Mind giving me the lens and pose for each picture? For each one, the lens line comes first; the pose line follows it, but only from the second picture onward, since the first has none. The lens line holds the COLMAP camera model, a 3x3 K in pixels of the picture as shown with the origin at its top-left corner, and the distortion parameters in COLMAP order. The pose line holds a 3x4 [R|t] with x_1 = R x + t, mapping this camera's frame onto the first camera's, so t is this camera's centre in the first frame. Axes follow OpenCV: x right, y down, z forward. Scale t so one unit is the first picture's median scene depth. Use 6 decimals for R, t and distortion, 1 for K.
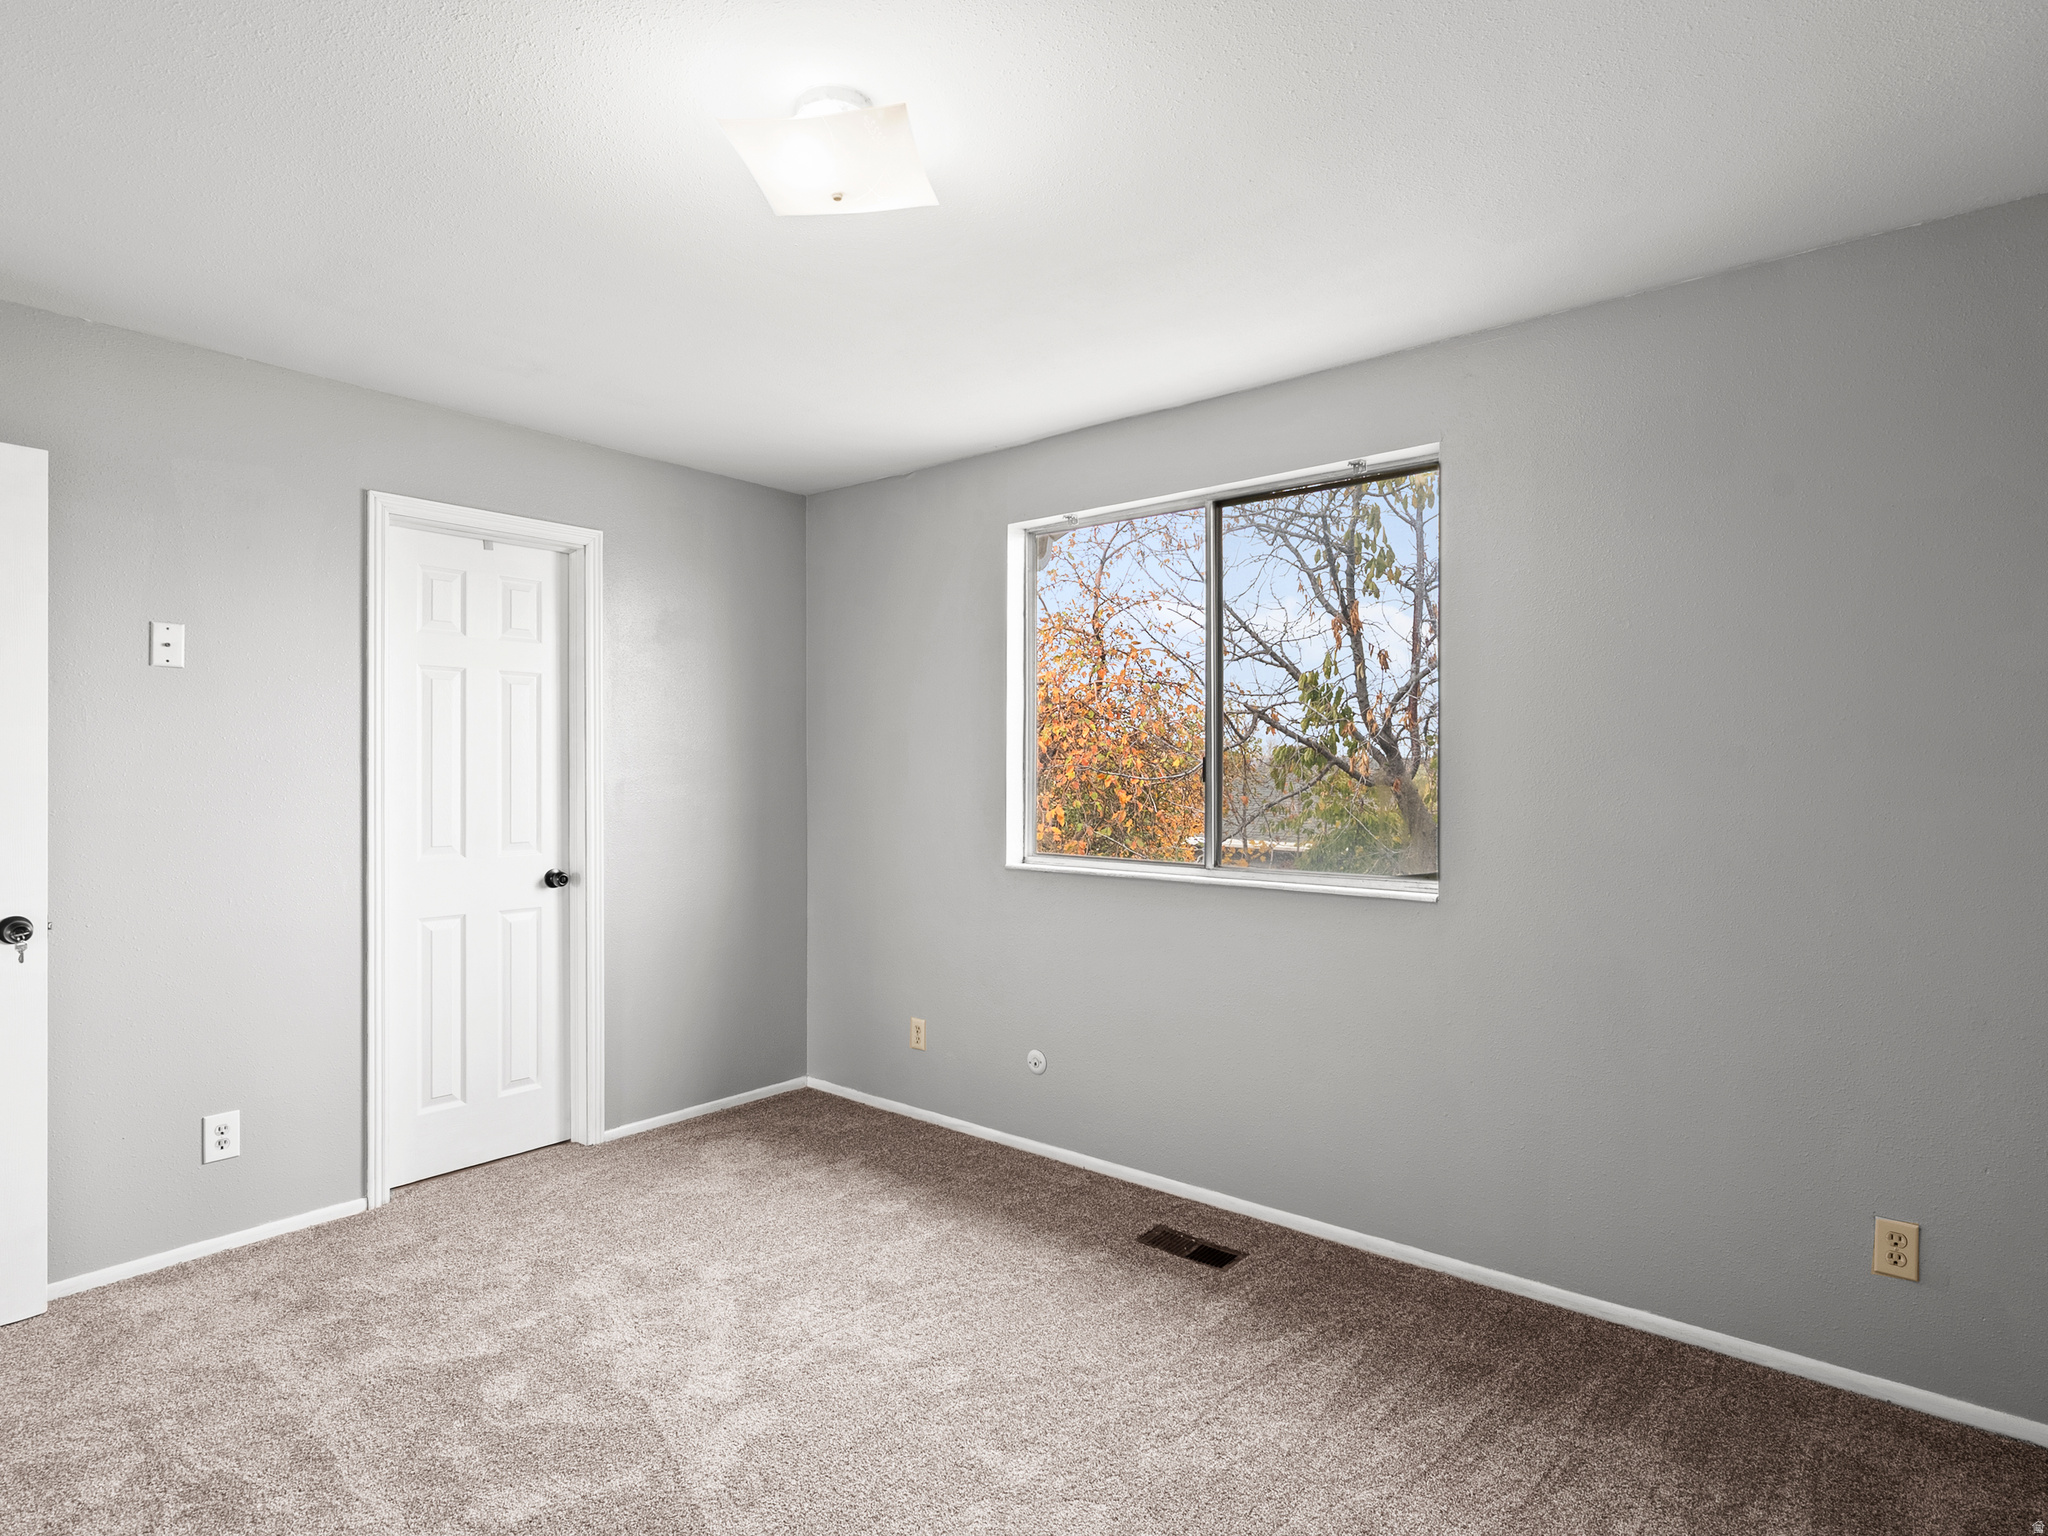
lens RADIAL K [[1070.8, 0, 1027.0], [0, 1070.8, 778.2], [0, 0, 1]] dist [-0.002025, 0.002950]
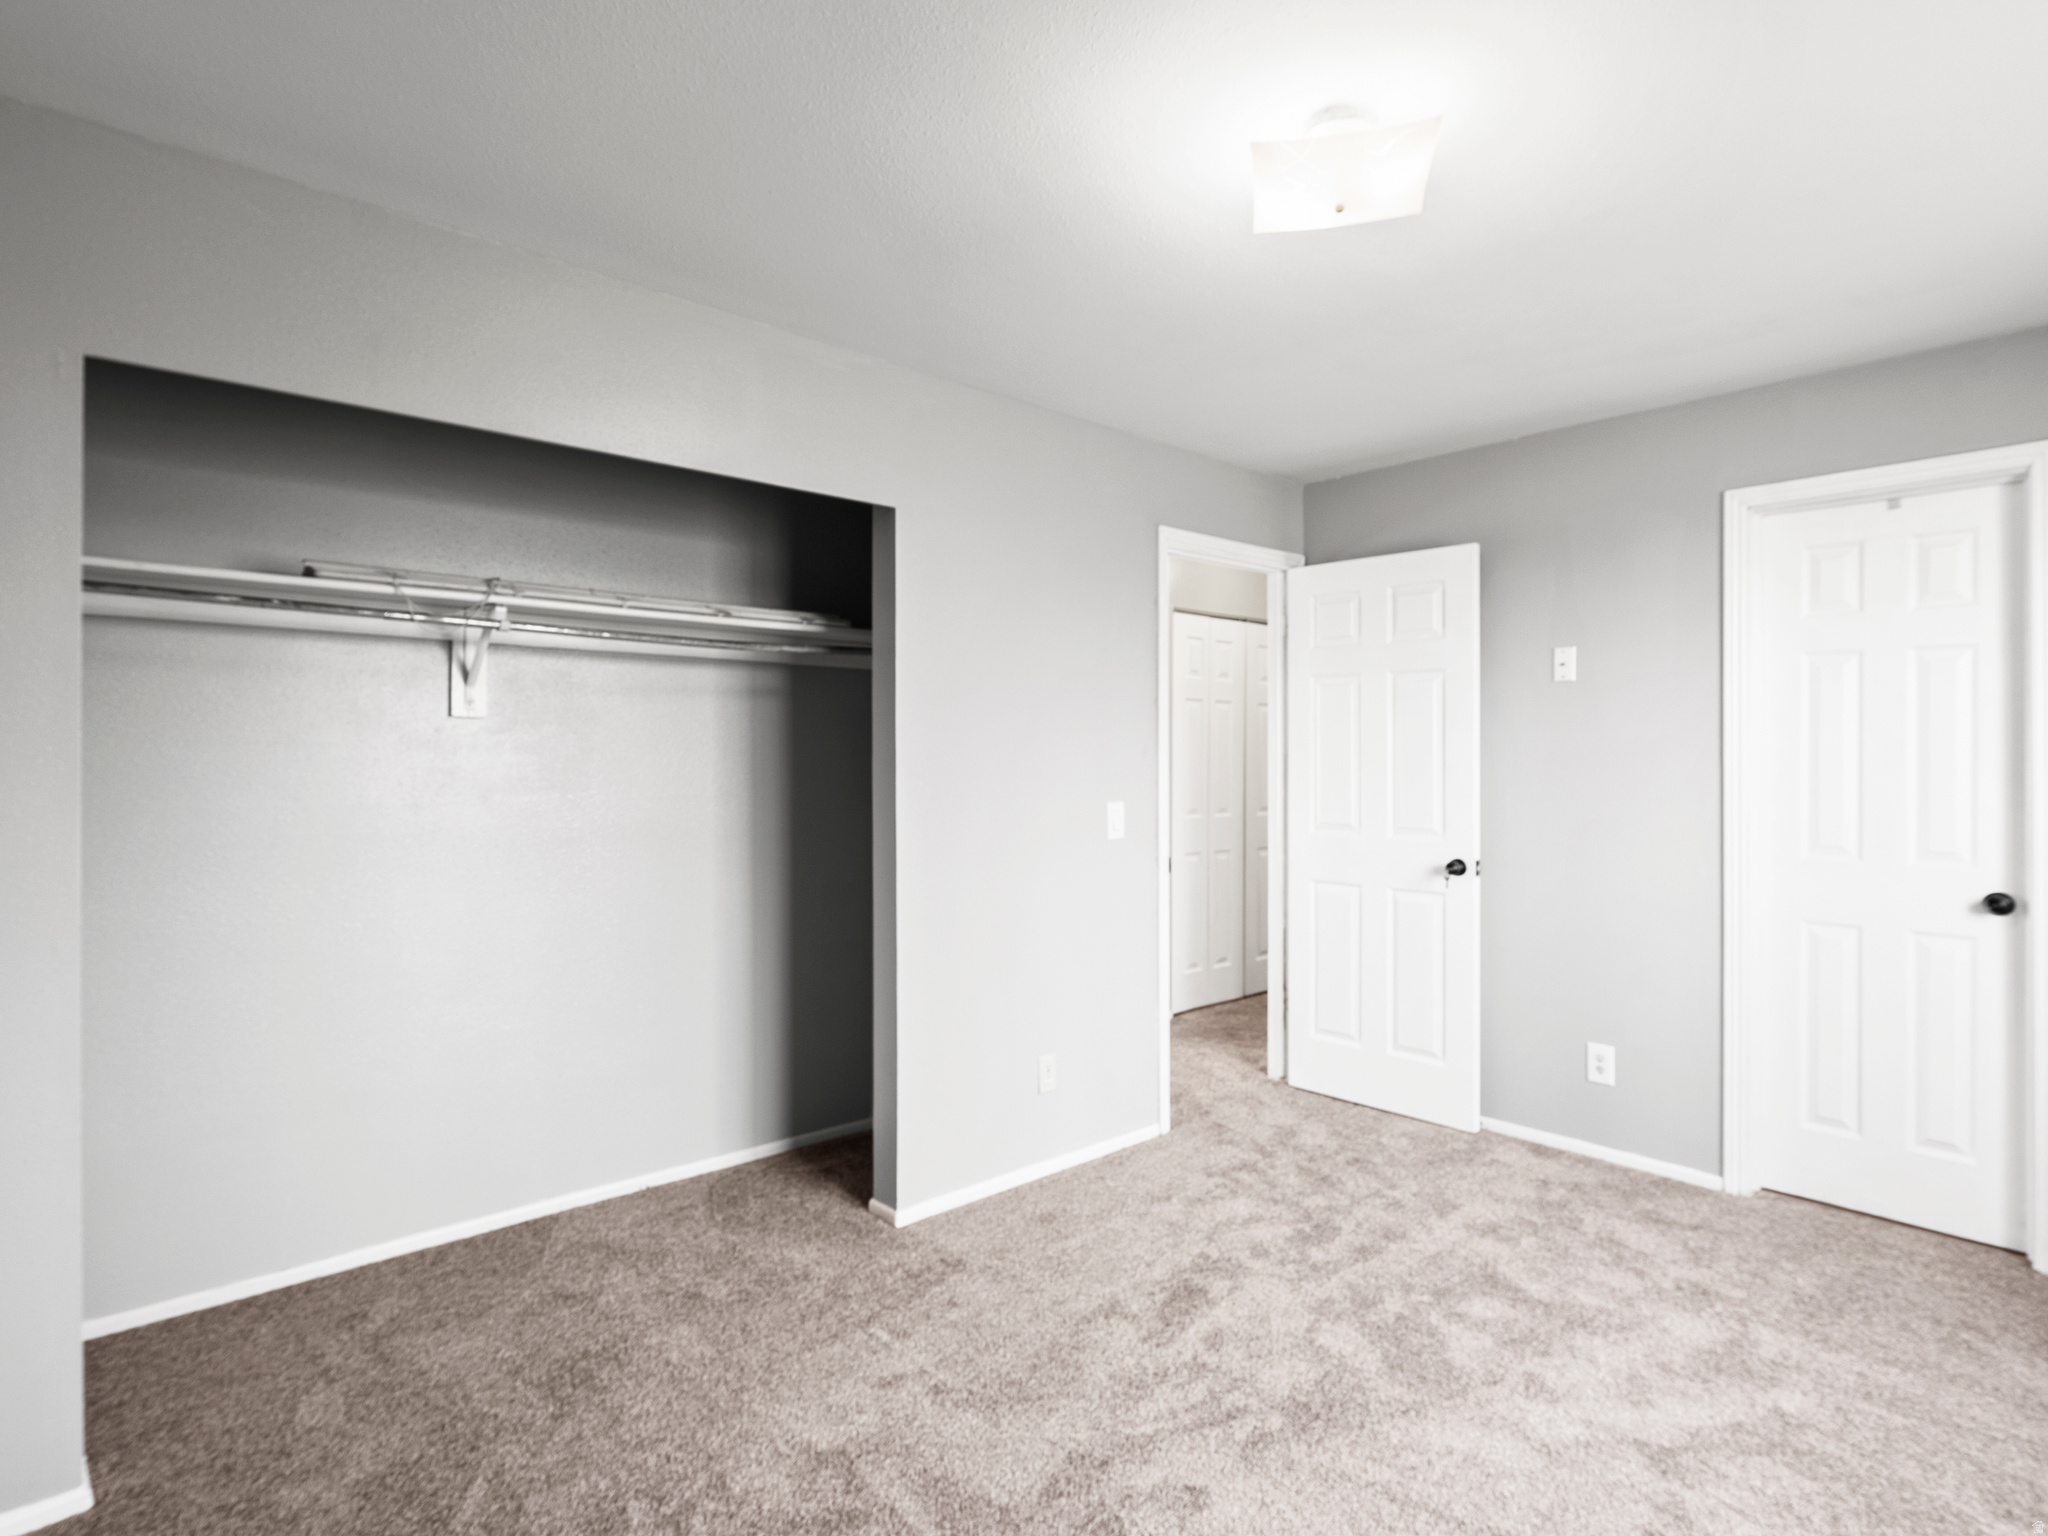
lens RADIAL K [[1070.8, 0, 1032.1], [0, 1070.8, 756.6], [0, 0, 1]] dist [-0.002025, 0.002950]
pose [[-0.137378, -0.005301, -0.990504, 0.562365], [-0.013522, 0.999903, -0.003476, -0.000571], [0.990426, 0.012916, -0.137437, 0.547293]]
